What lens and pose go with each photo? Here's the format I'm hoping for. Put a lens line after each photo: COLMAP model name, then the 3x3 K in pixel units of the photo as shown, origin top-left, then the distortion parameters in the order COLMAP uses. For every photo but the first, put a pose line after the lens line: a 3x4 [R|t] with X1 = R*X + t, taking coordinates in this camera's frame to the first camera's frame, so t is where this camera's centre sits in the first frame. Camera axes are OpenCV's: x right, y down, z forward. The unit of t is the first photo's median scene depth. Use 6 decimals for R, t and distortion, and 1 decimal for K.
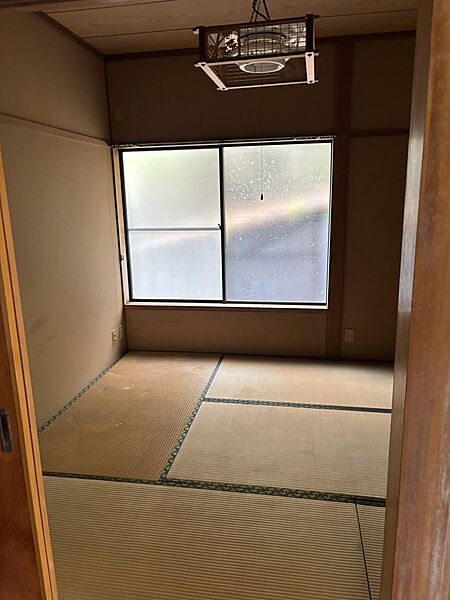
lens RADIAL K [[451.3, 0, 225.0], [0, 451.3, 300.0], [0, 0, 1]] dist [0.077952, 0.002187]
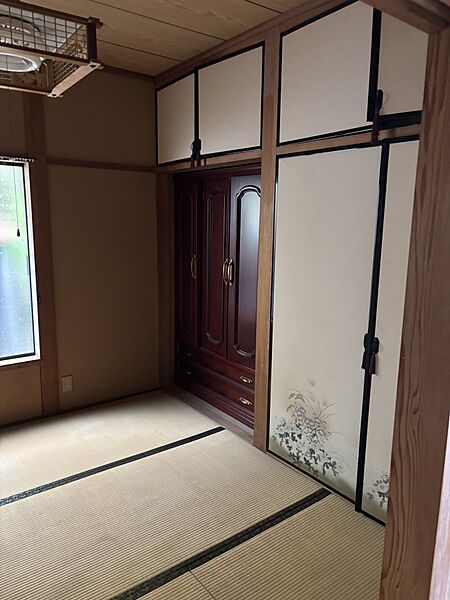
lens RADIAL K [[450.4, 0, 225.8], [0, 450.4, 311.2], [0, 0, 1]] dist [0.037639, -0.001862]
pose [[0.680651, -0.112789, 0.723873, -0.151056], [0.136142, 0.990340, 0.026295, -0.046534], [-0.719847, 0.080652, 0.689432, 0.160376]]
